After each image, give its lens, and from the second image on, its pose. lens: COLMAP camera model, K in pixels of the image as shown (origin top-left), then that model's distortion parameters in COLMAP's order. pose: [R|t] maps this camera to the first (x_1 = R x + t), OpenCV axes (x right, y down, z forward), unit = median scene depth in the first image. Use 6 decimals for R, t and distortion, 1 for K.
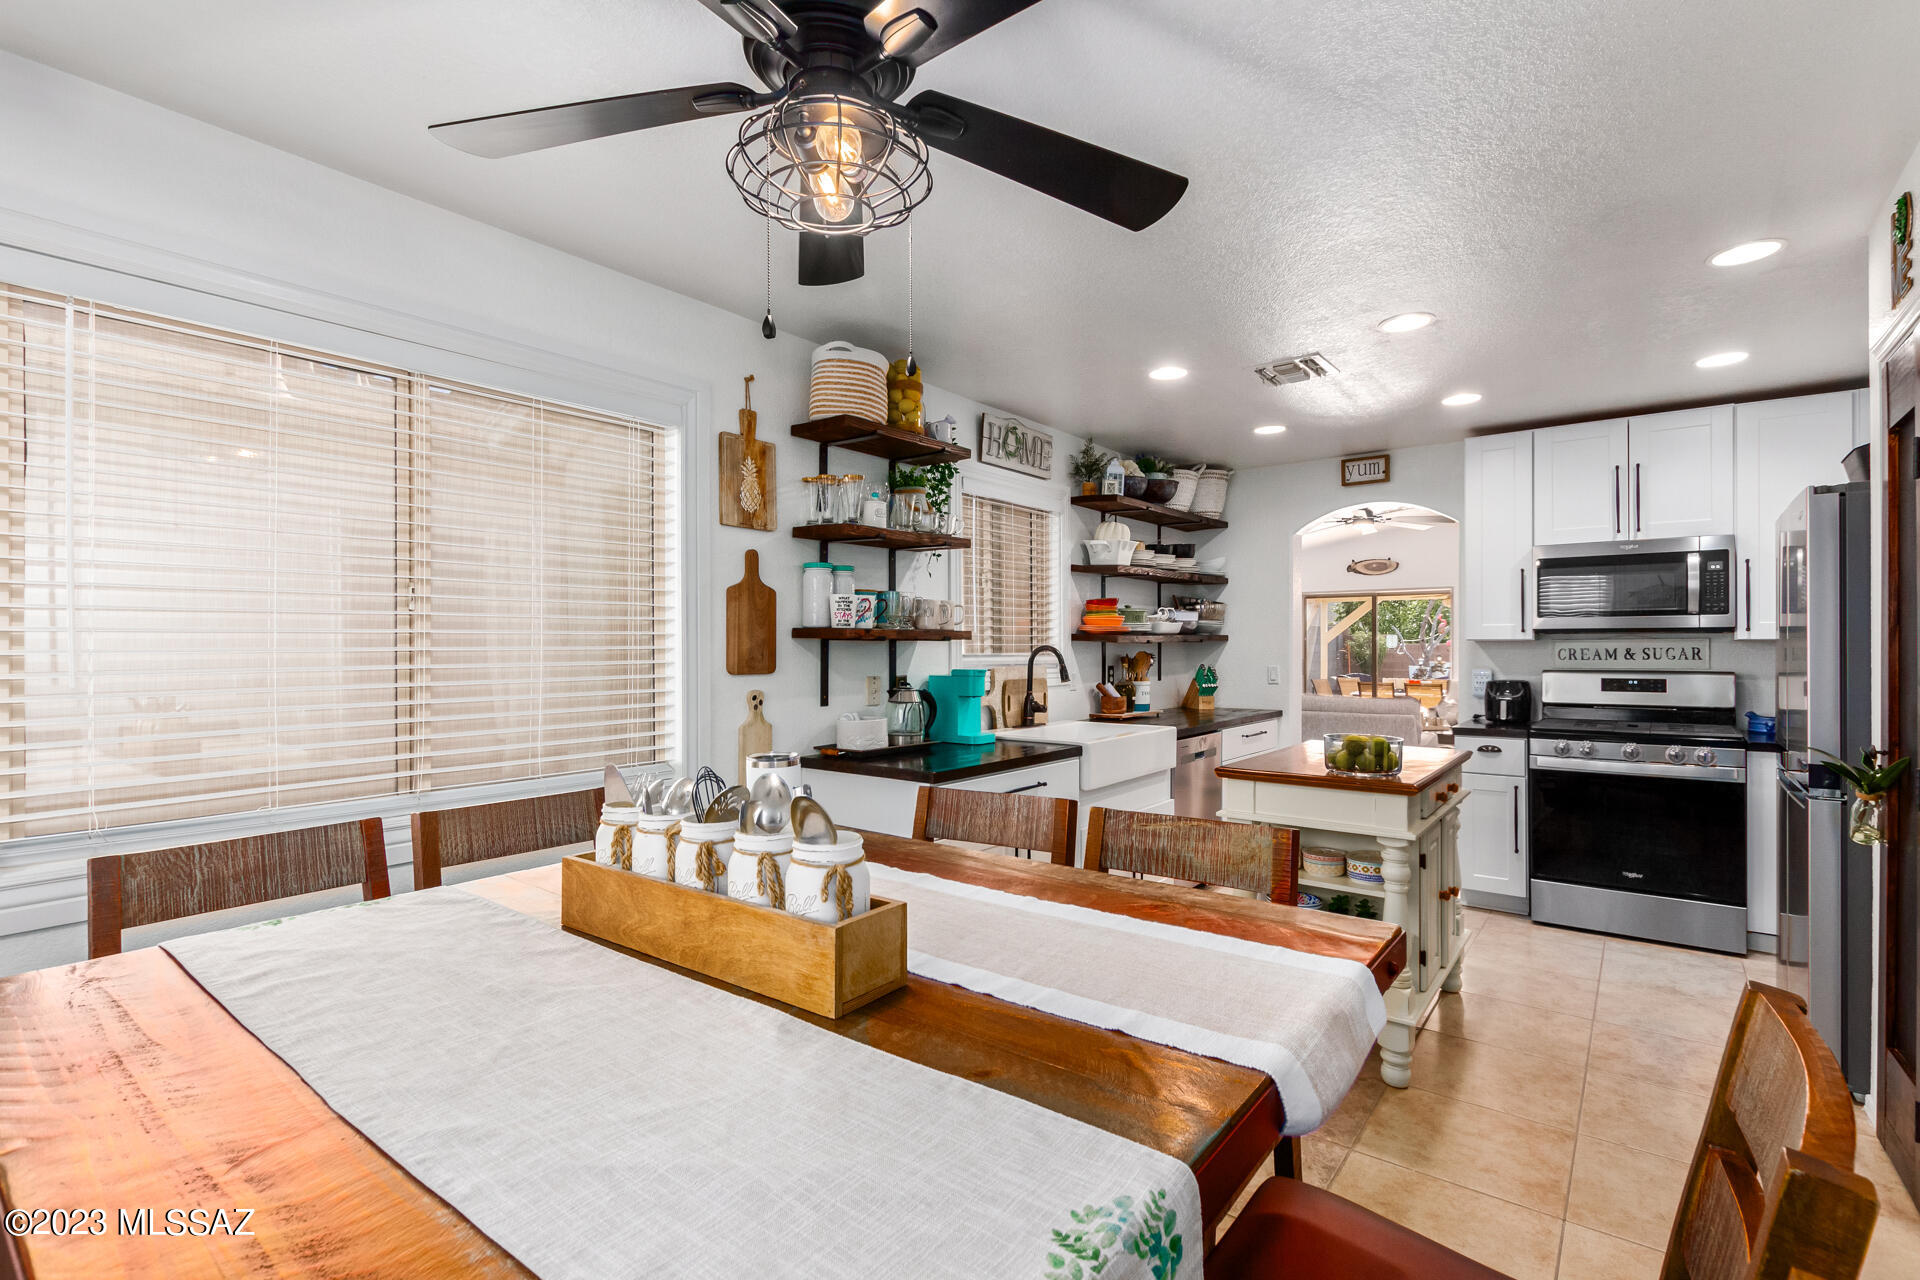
lens RADIAL K [[888.8, 0, 952.6], [0, 888.8, 641.8], [0, 0, 1]] dist [0.013312, 0.000045]
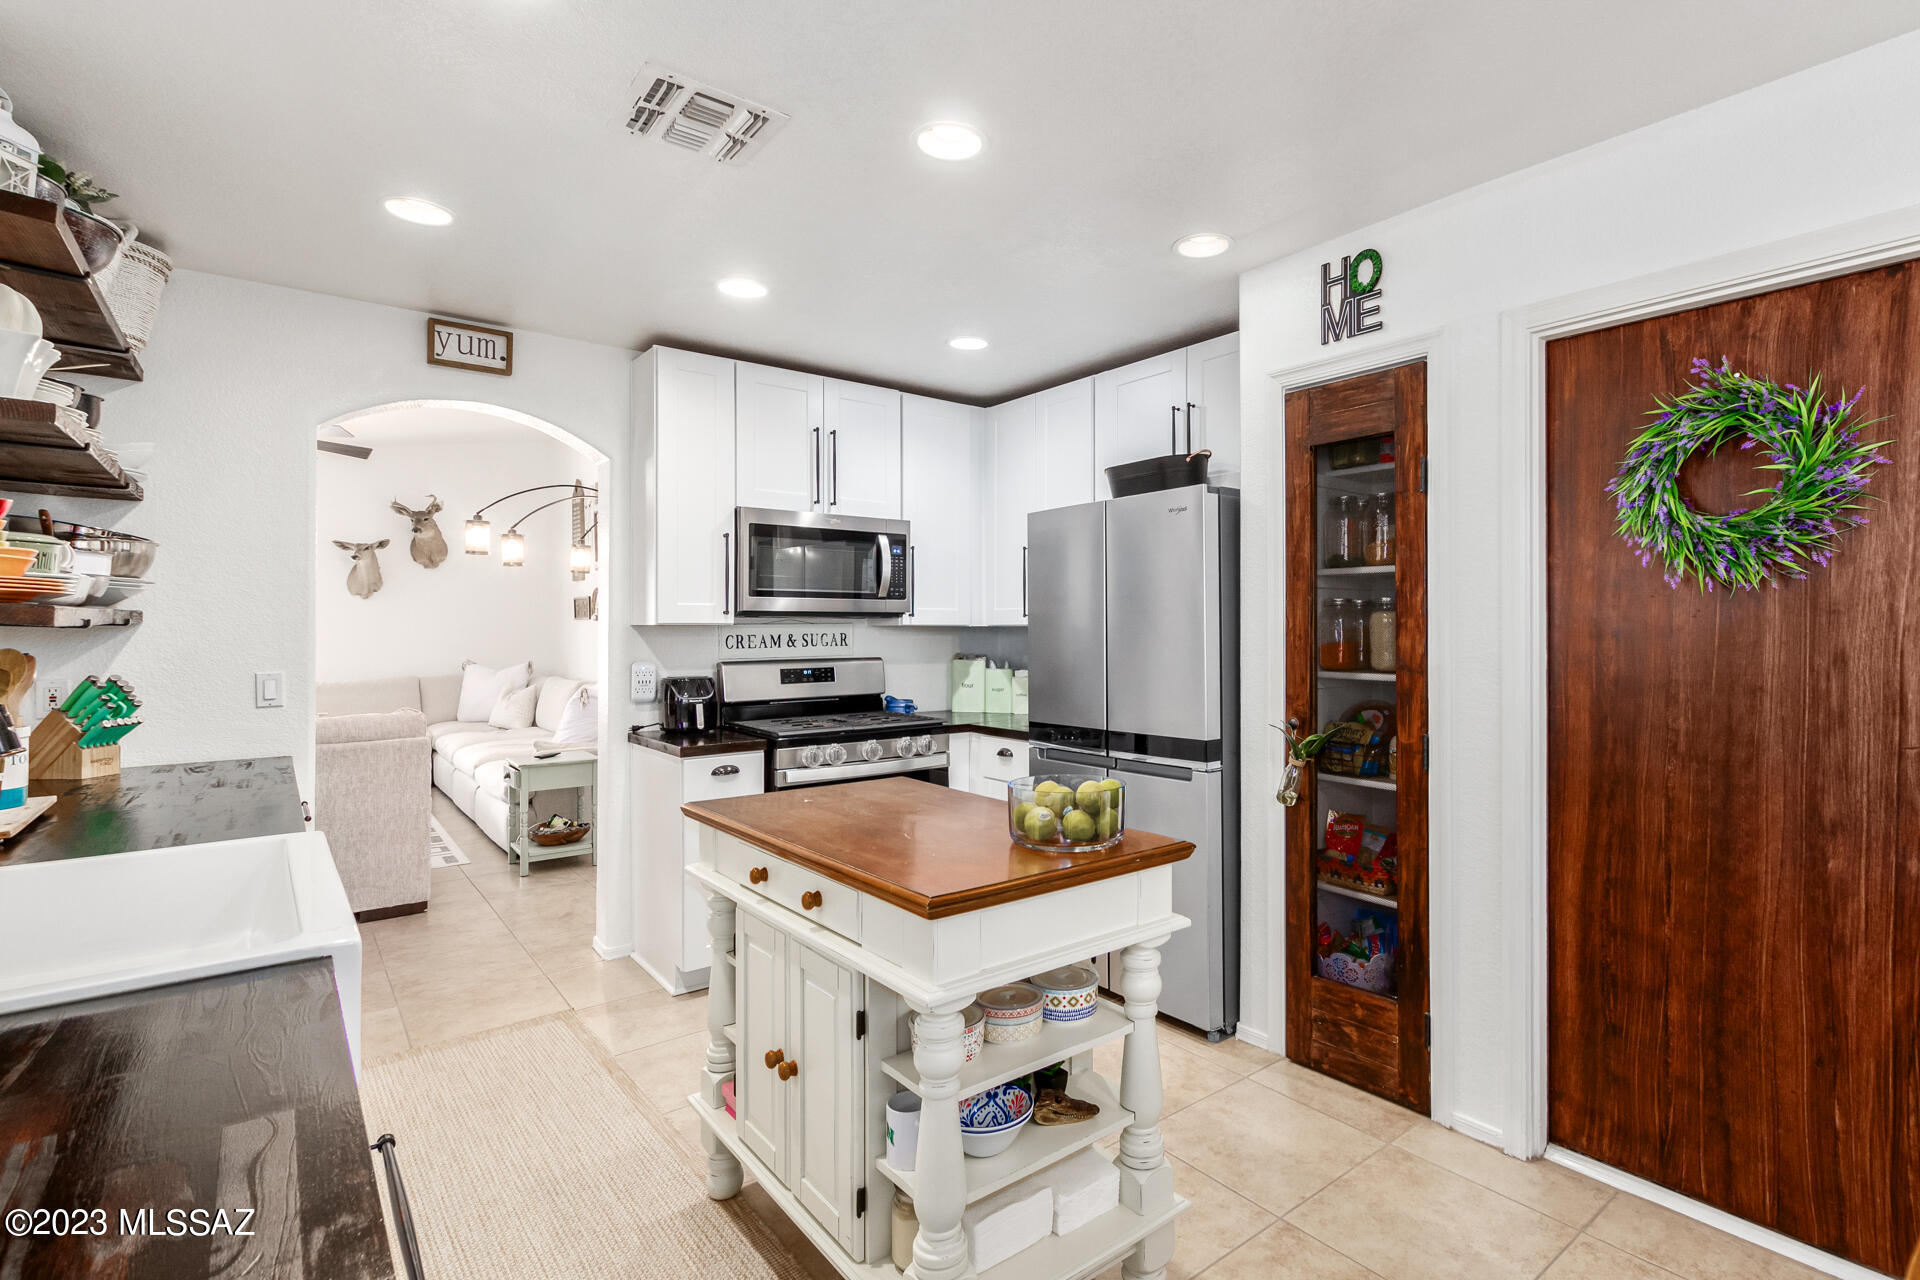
lens RADIAL K [[926.4, 0, 1080.3], [0, 926.4, 627.0], [0, 0, 1]] dist [0.004404, -0.004137]
pose [[0.188555, 0.002872, 0.982058, -0.110973], [-0.002318, 0.999994, -0.002479, 0.001793], [-0.982060, -0.001809, 0.188560, 0.603936]]
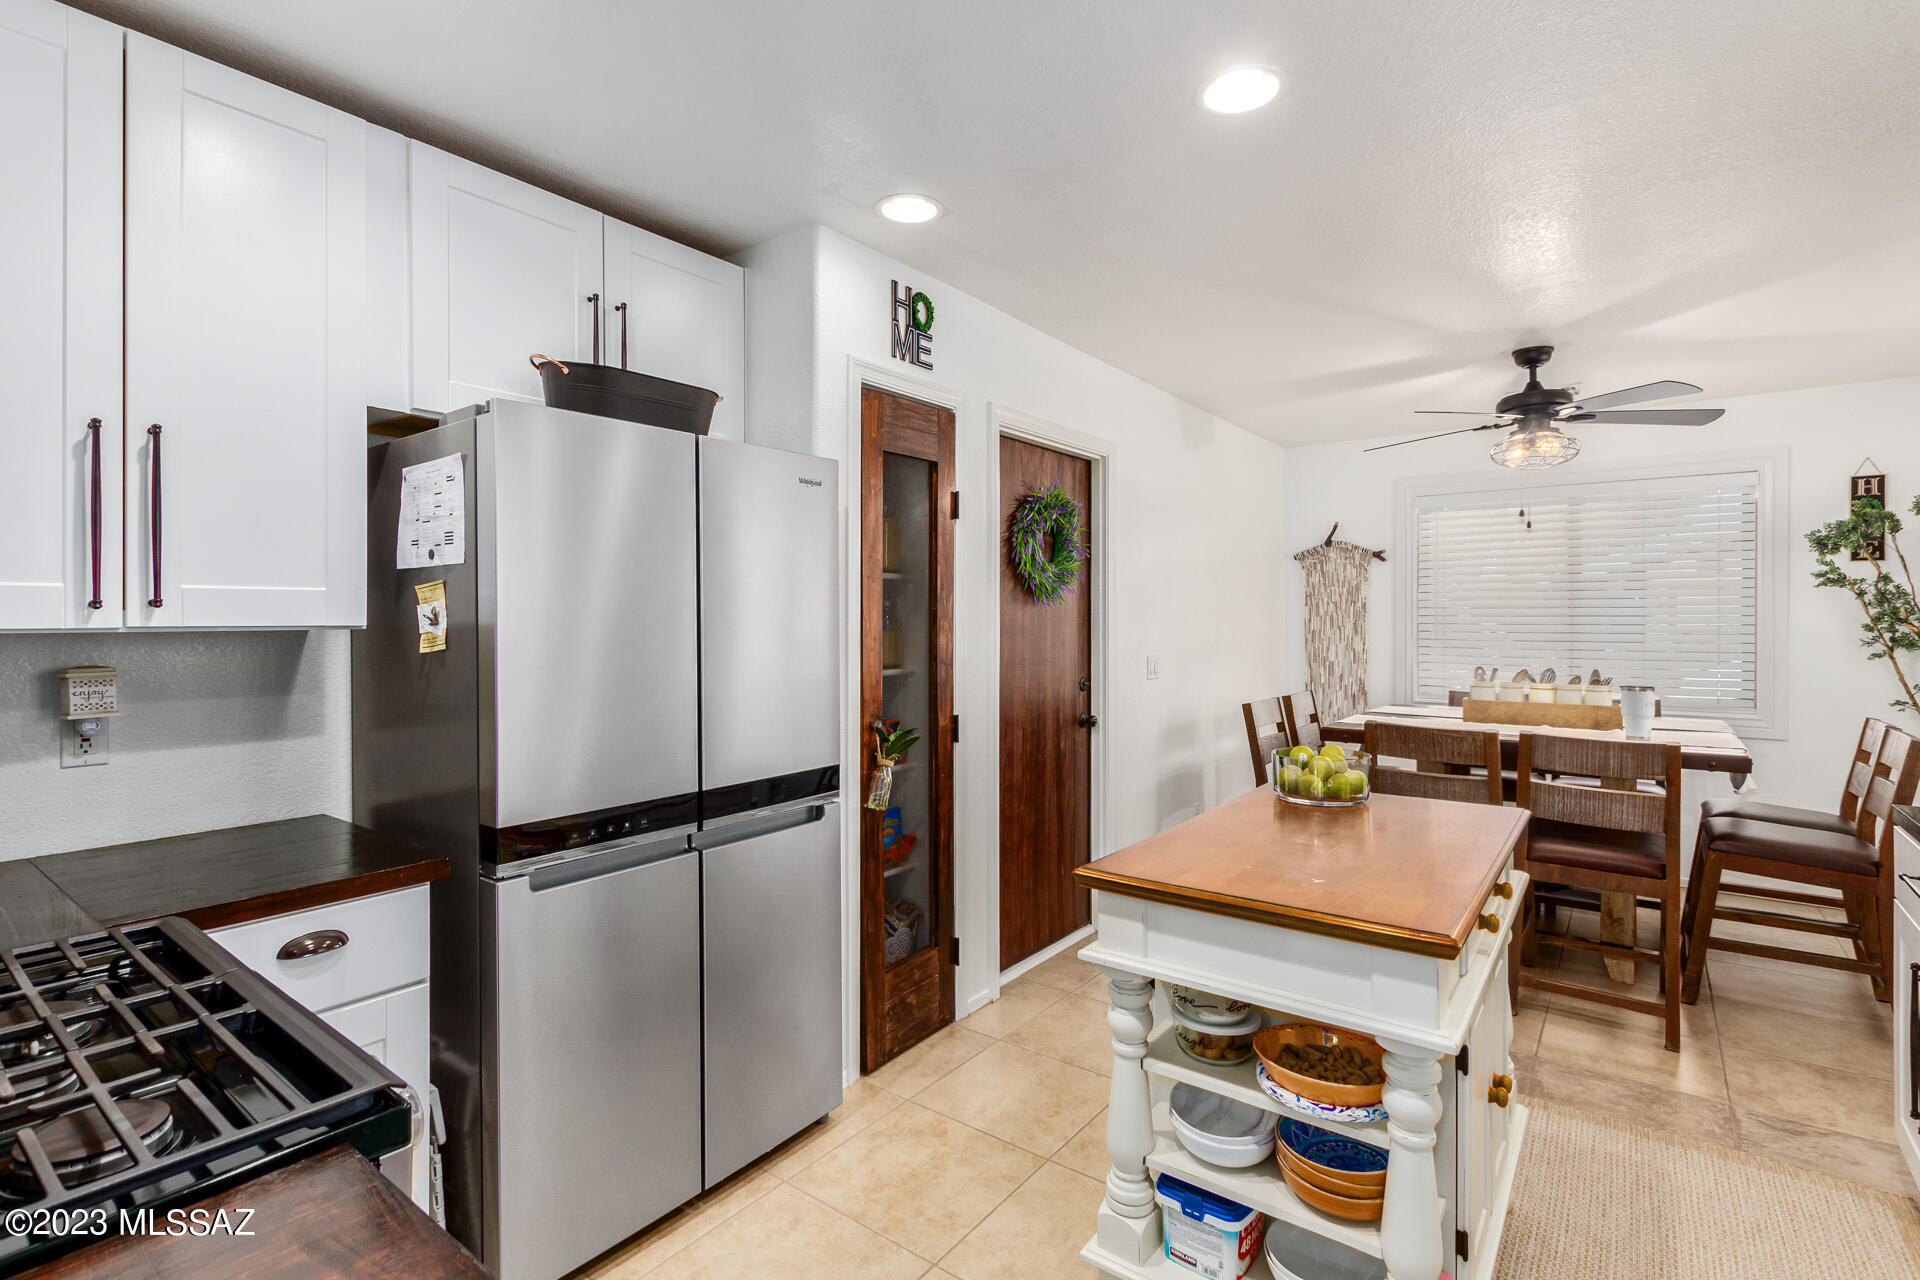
lens RADIAL K [[895.6, 0, 954.8], [0, 895.6, 615.4], [0, 0, 1]] dist [0.003064, 0.000105]
pose [[-1.000000, 0.000948, 0.000298, 0.534050], [0.000947, 0.999993, -0.003559, -0.007883], [-0.000301, -0.003558, -0.999994, 1.231326]]
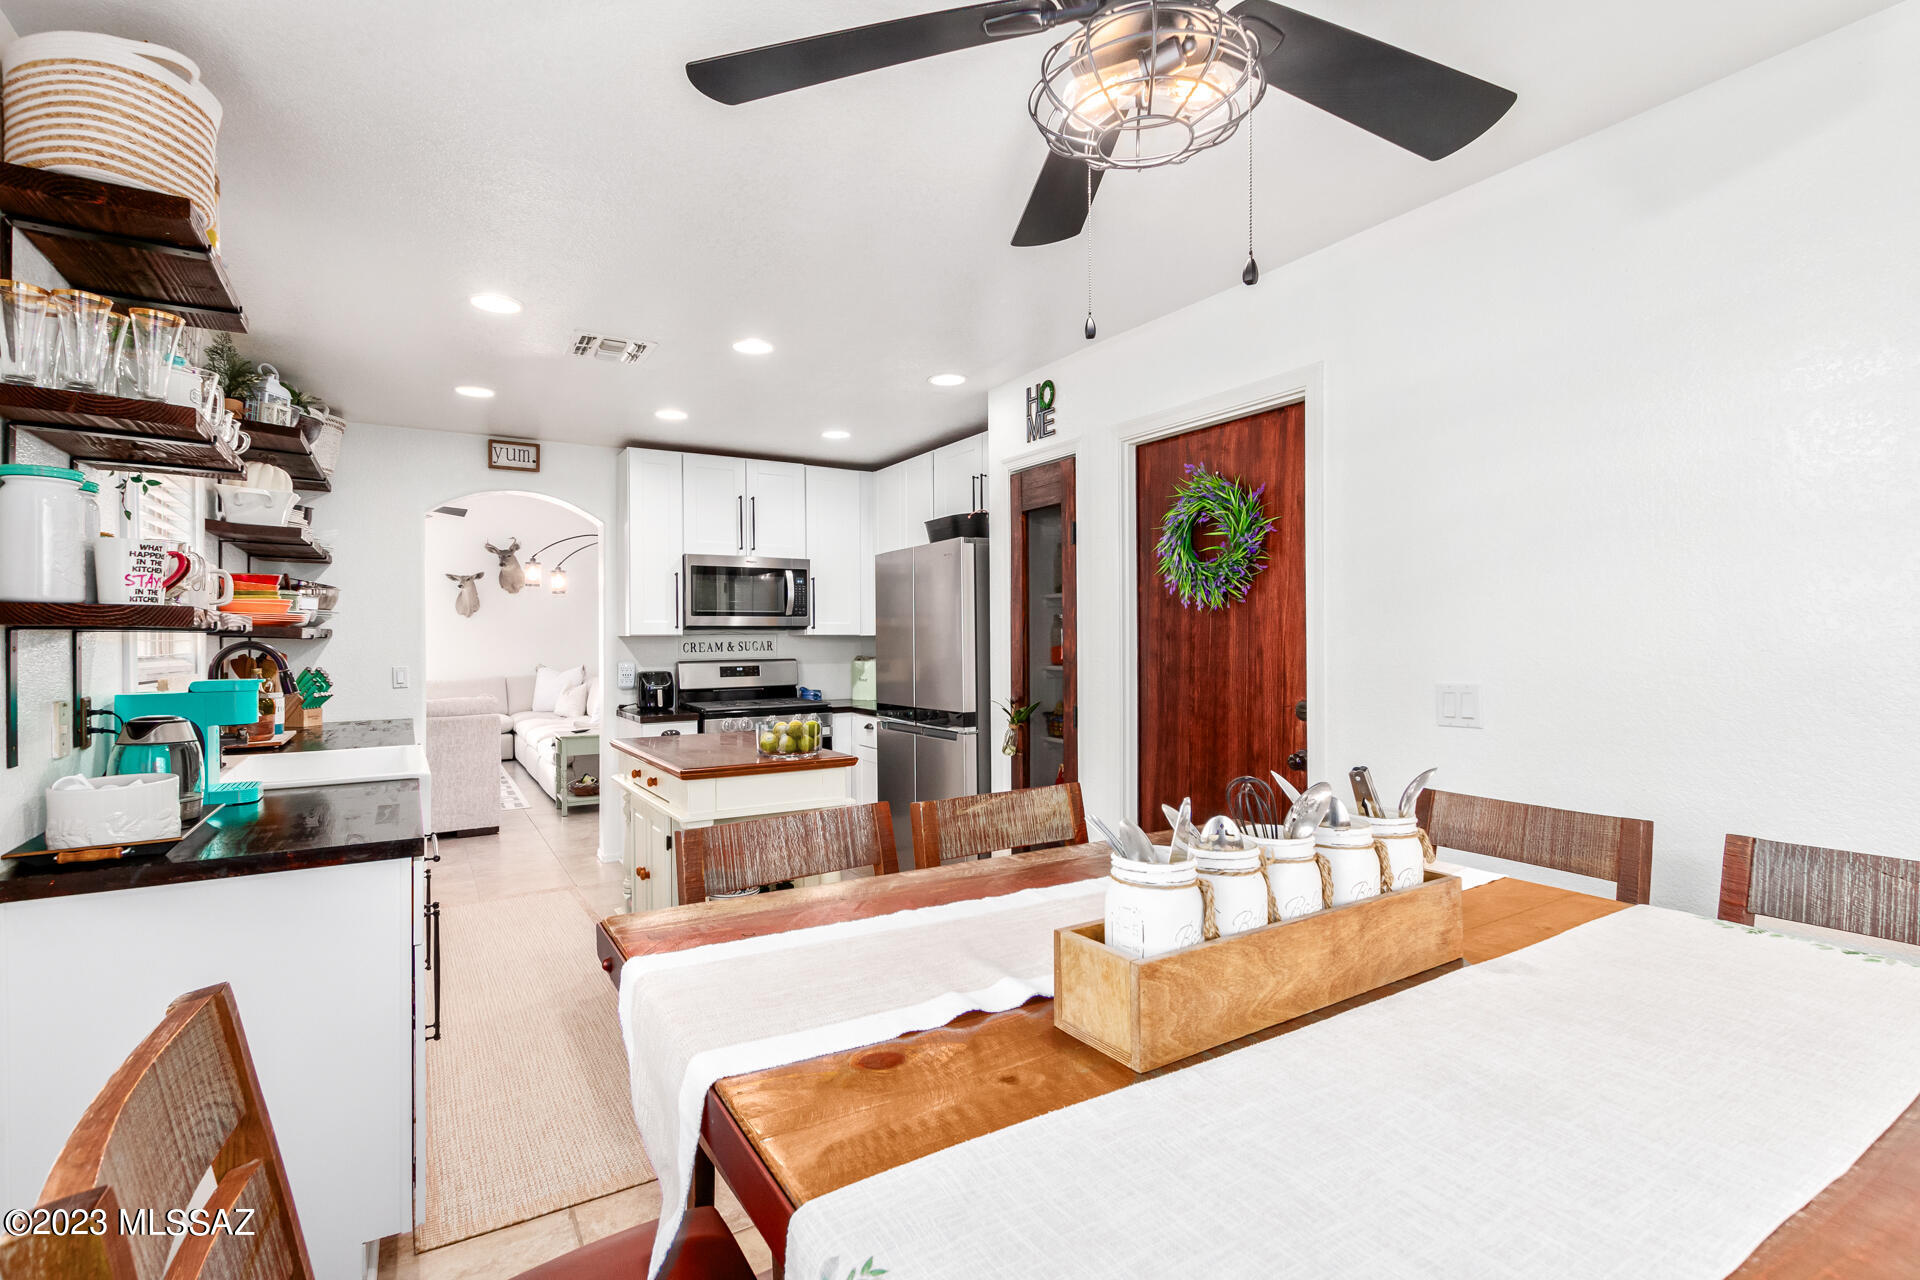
lens RADIAL K [[901.9, 0, 960.0], [0, 901.9, 640.0], [0, 0, 1]] dist [-0.002617, -0.000046]
pose [[0.349983, -0.002812, 0.936752, -0.346167], [0.003623, 0.999992, 0.001648, 0.003967], [-0.936749, 0.002818, 0.349991, 0.289870]]
